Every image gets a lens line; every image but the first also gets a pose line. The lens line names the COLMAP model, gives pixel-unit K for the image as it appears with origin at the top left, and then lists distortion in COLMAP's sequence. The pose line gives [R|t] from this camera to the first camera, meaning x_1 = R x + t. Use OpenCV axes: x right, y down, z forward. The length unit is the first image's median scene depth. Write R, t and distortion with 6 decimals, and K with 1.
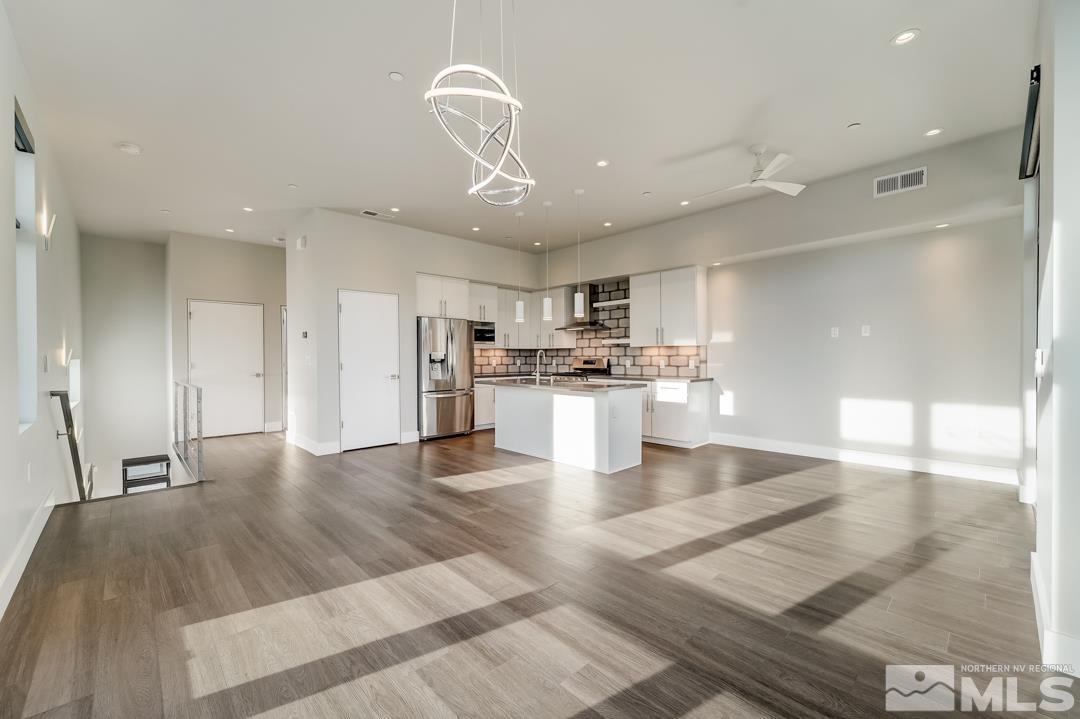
lens RADIAL K [[437.5, 0, 537.5], [0, 437.5, 360.3], [0, 0, 1]] dist [0.003315, -0.000400]
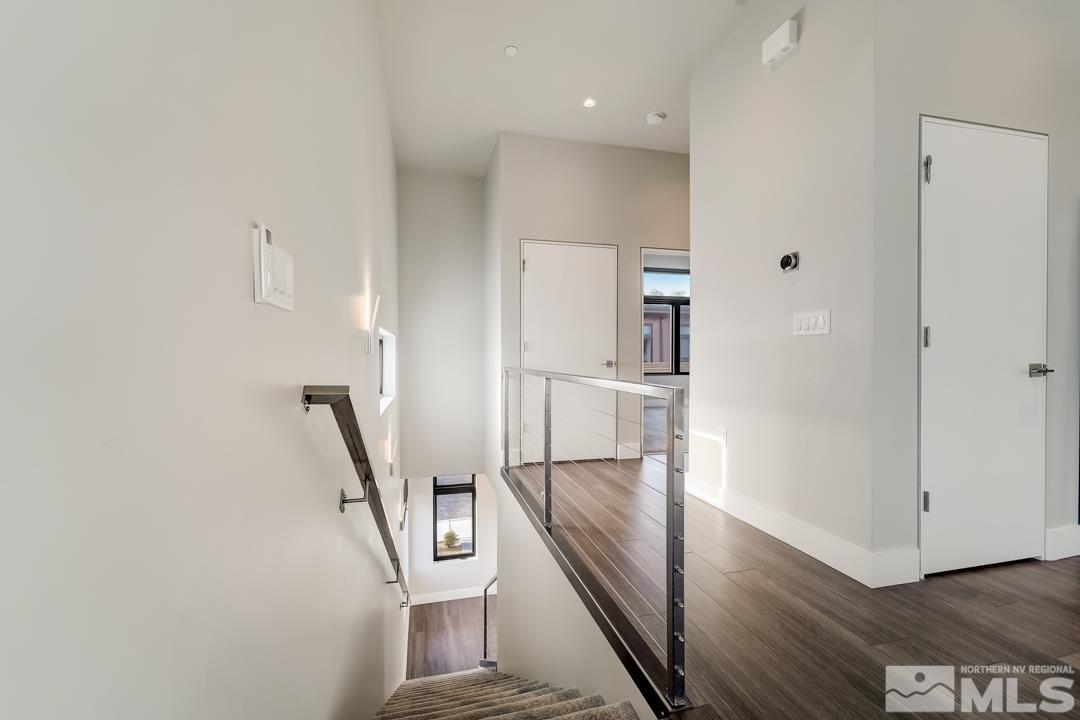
lens RADIAL K [[437.5, 0, 534.7], [0, 437.5, 363.3], [0, 0, 1]] dist [0.003315, -0.000400]
pose [[0.873403, 0.015030, -0.486766, -0.423389], [-0.009361, 0.999857, 0.014076, 0.025359], [0.486908, -0.007737, 0.873419, 0.413968]]
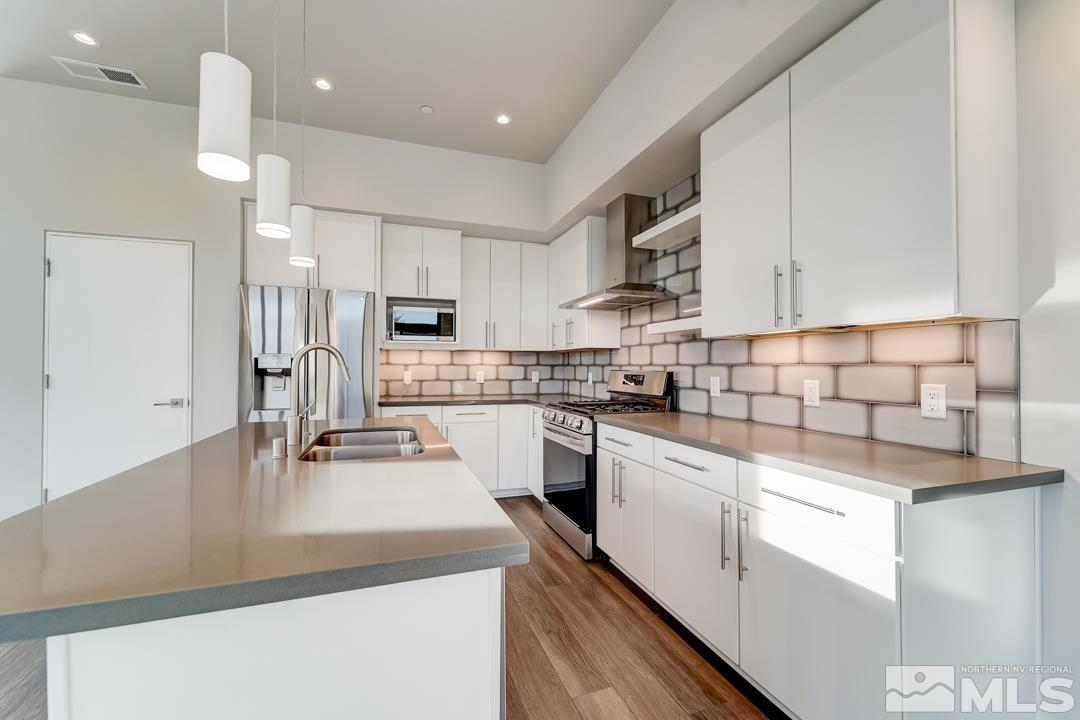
lens RADIAL K [[437.5, 0, 534.6], [0, 437.5, 362.8], [0, 0, 1]] dist [0.003315, -0.000400]
pose [[0.910031, 0.003208, -0.414528, 0.216681], [-0.010157, 0.999842, -0.014562, -0.004679], [0.414416, 0.017462, 0.909920, 0.590316]]
